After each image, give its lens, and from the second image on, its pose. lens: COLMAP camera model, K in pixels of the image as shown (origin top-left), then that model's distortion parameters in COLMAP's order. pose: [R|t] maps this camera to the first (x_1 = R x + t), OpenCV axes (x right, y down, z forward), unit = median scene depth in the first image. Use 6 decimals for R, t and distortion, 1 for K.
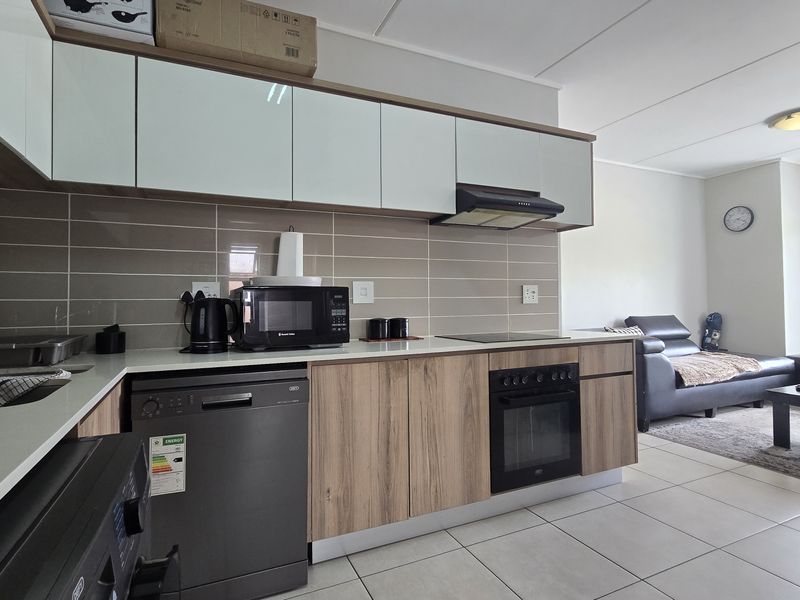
lens RADIAL K [[434.3, 0, 395.9], [0, 434.3, 291.3], [0, 0, 1]] dist [-0.001355, 0.000338]
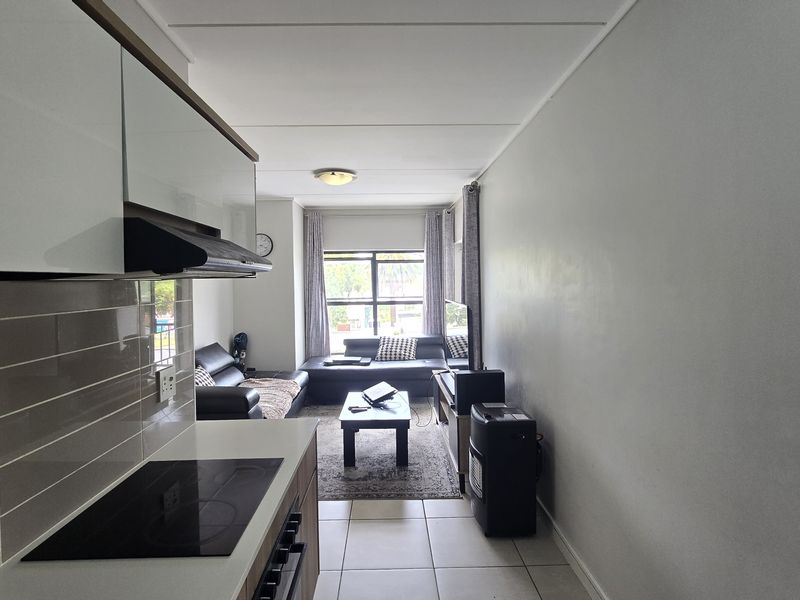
lens RADIAL K [[434.3, 0, 395.9], [0, 434.3, 291.3], [0, 0, 1]] dist [-0.001355, 0.000338]
pose [[0.399689, -0.013225, 0.916556, -0.072086], [-0.010927, 0.999756, 0.019190, -0.083376], [-0.916586, -0.017685, 0.399447, 0.282338]]
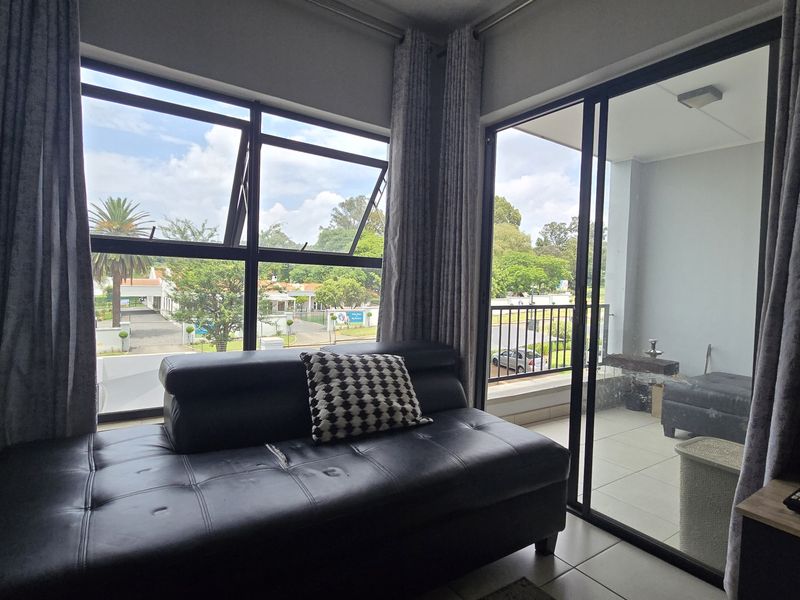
lens RADIAL K [[434.3, 0, 395.9], [0, 434.3, 291.3], [0, 0, 1]] dist [-0.001355, 0.000338]
pose [[-0.172198, -0.012959, 0.984977, 0.671585], [-0.055285, 0.998465, 0.003471, 0.011224], [-0.983510, -0.053857, -0.172650, 0.821019]]
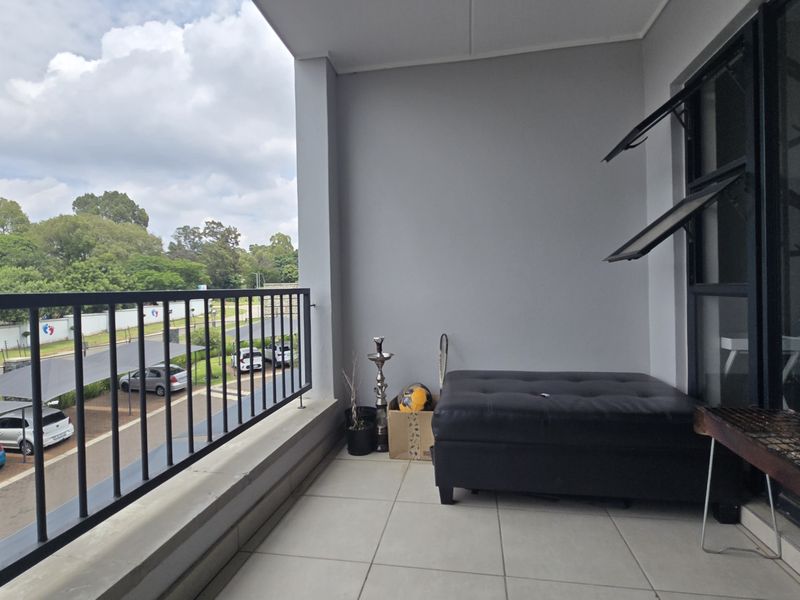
lens RADIAL K [[427.3, 0, 395.1], [0, 427.3, 294.2], [0, 0, 1]] dist [-0.004386, -0.000509]
pose [[-0.822684, 0.026549, 0.567878, 0.698178], [0.021221, 0.999647, -0.015991, 0.012730], [-0.568102, -0.001105, -0.822957, 0.807530]]
